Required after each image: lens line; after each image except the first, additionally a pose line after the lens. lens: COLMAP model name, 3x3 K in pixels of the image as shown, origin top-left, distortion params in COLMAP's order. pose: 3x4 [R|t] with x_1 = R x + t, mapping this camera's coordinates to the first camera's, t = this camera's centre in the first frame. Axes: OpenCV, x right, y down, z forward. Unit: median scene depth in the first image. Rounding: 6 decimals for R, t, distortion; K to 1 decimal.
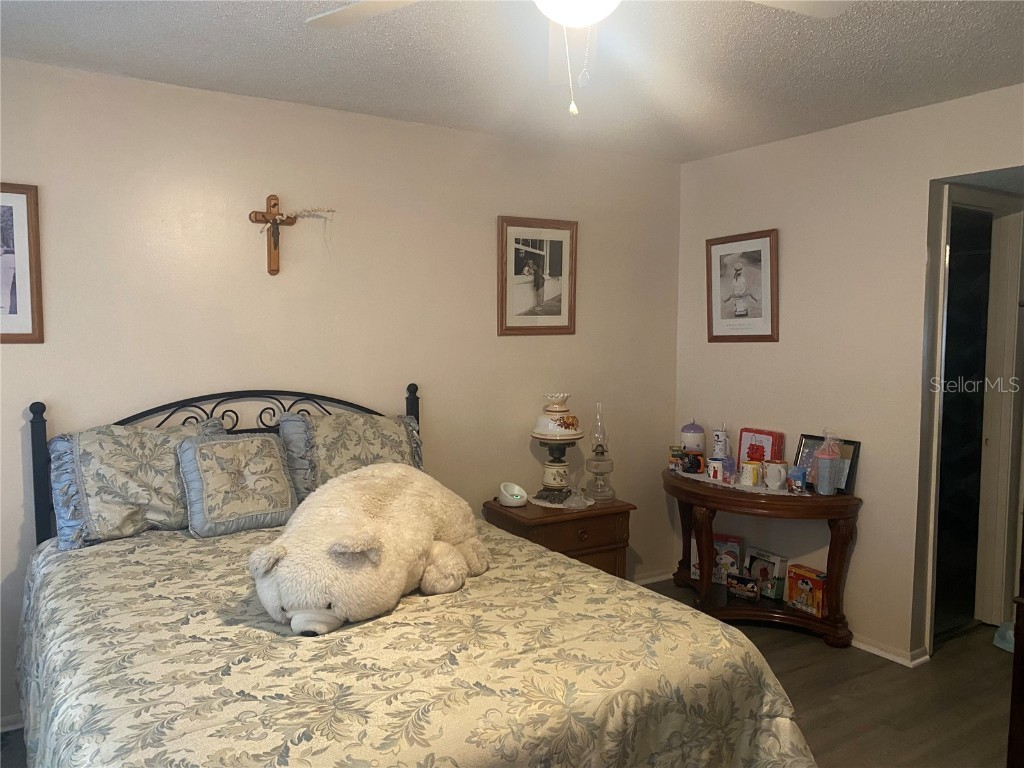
lens RADIAL K [[776.1, 0, 512.0], [0, 776.1, 384.0], [0, 0, 1]] dist [0.057685, -0.080129]
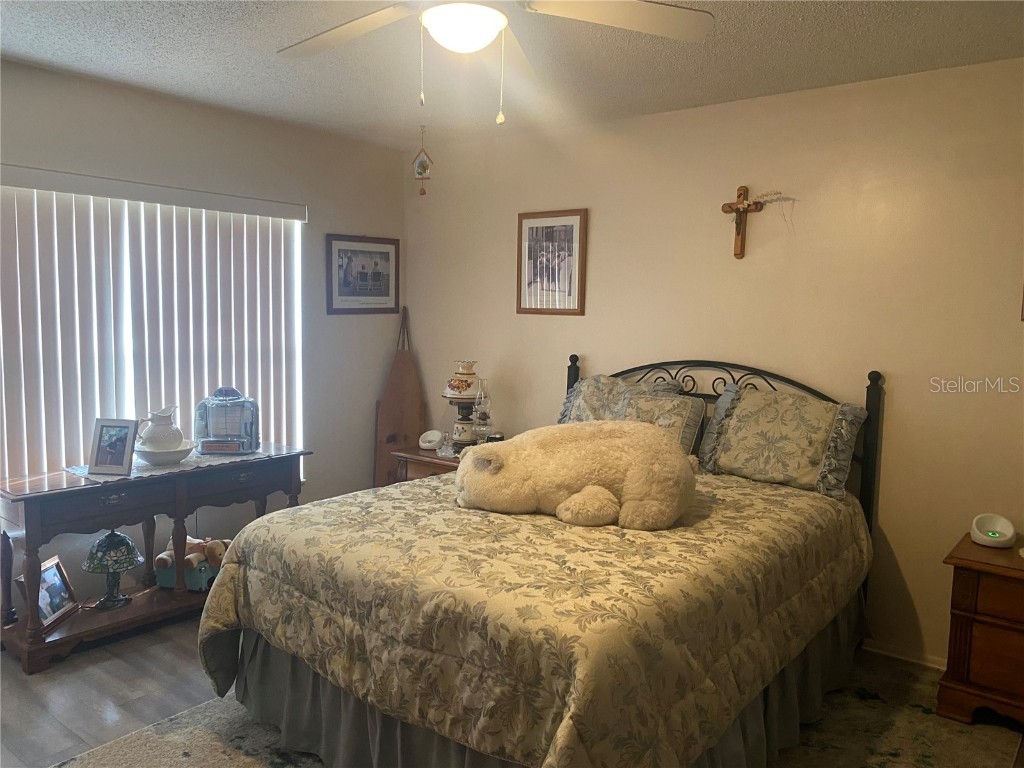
lens RADIAL K [[773.6, 0, 512.0], [0, 773.6, 384.0], [0, 0, 1]] dist [0.202807, -0.000404]
pose [[0.336644, 0.103666, -0.935908, 1.163000], [-0.093359, 0.992699, 0.076375, -0.034919], [0.936992, 0.061664, 0.343864, 0.571950]]
